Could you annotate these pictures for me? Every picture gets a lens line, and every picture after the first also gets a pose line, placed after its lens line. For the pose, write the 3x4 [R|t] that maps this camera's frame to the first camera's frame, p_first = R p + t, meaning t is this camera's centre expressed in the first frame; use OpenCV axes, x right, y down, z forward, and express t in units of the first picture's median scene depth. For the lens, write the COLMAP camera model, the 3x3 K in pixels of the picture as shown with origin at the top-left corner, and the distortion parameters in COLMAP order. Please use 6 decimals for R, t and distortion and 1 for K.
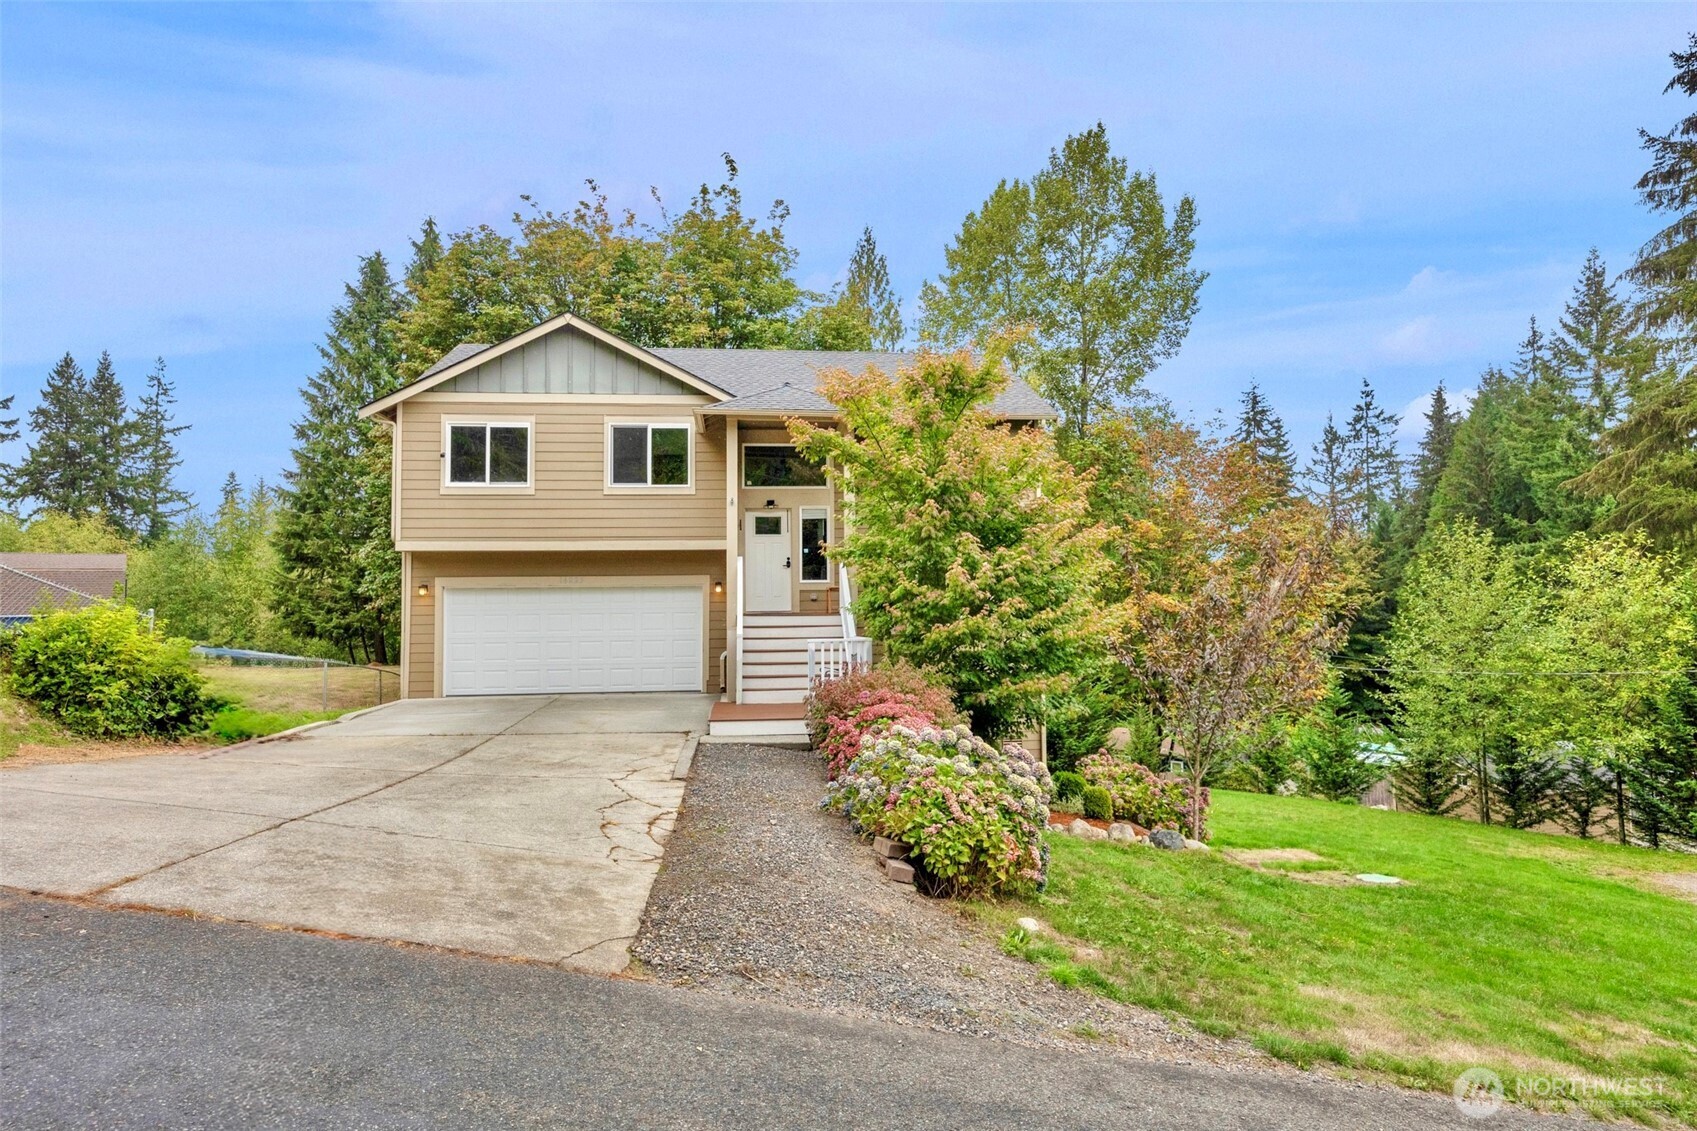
lens RADIAL K [[1010.3, 0, 849.8], [0, 1010.3, 565.5], [0, 0, 1]] dist [-0.006997, 0.002290]
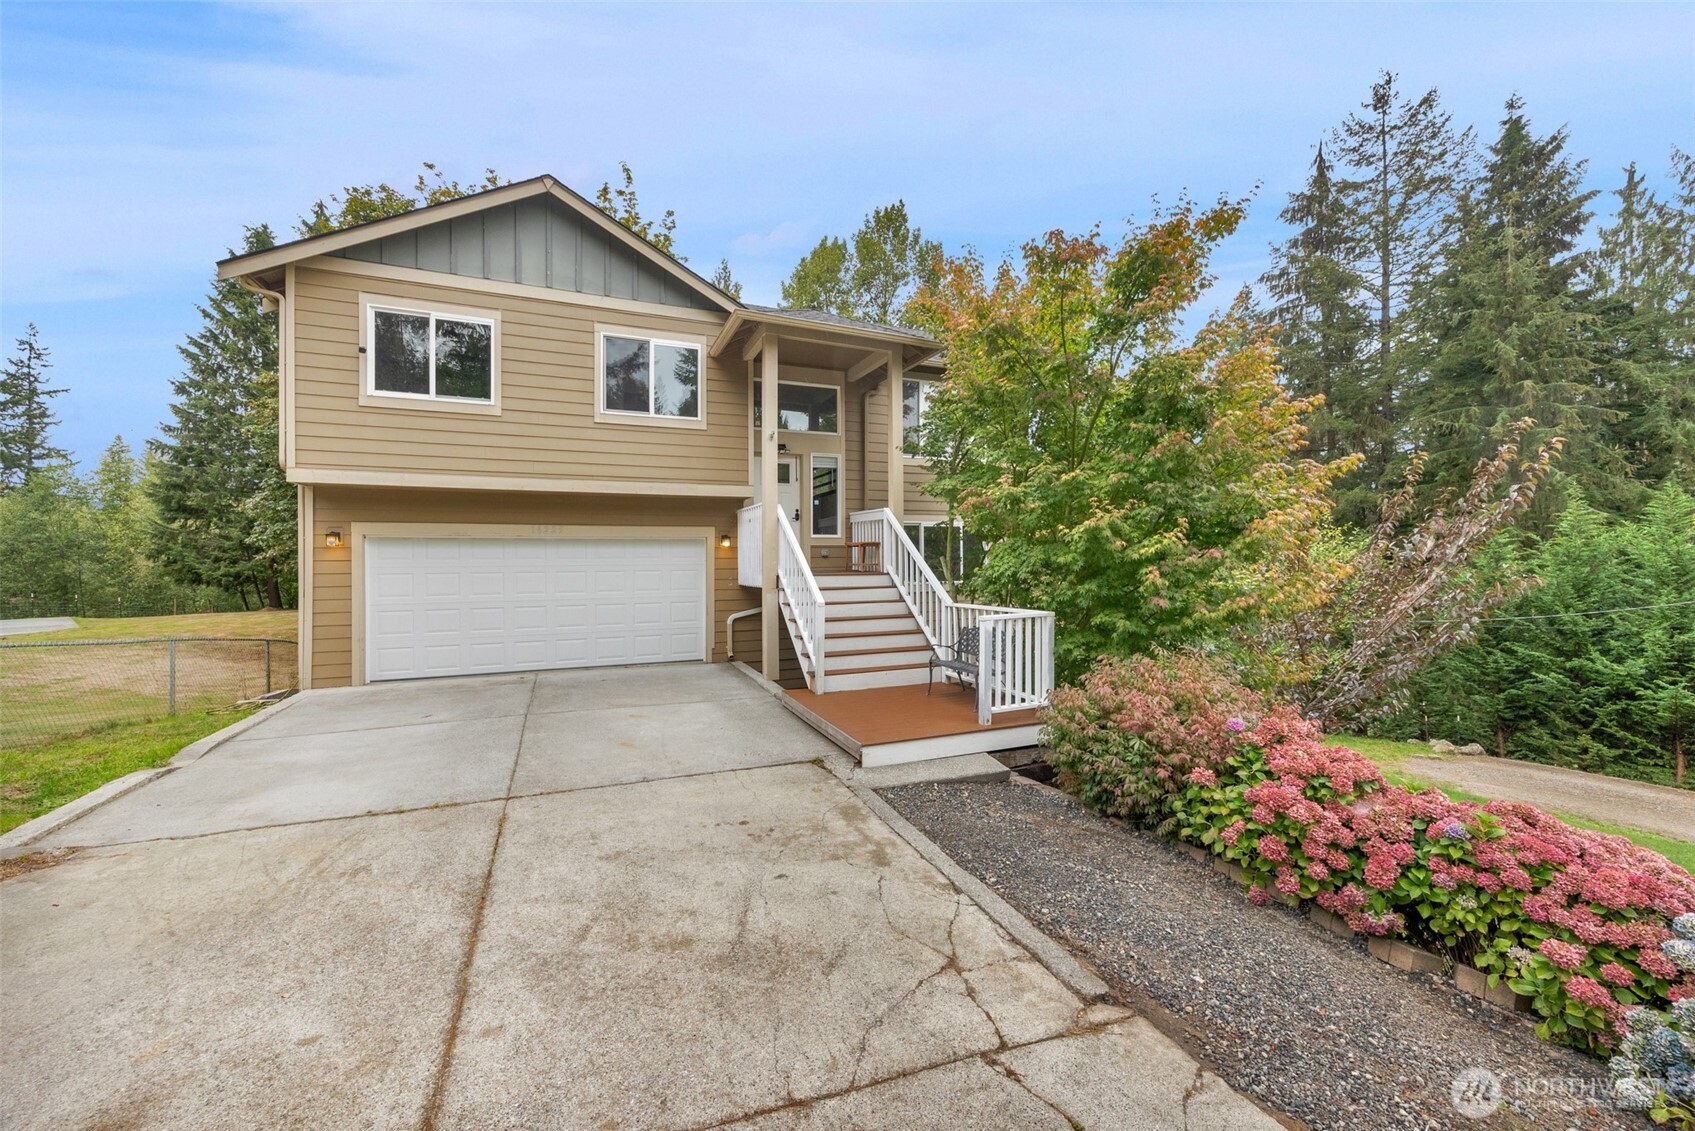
lens RADIAL K [[685.0, 0, 851.3], [0, 685.0, 561.5], [0, 0, 1]] dist [-0.001845, -0.001334]
pose [[0.965366, 0.004568, 0.260861, -0.061484], [-0.016772, 0.998865, 0.044577, 0.003797], [-0.260361, -0.047408, 0.964347, 0.137750]]
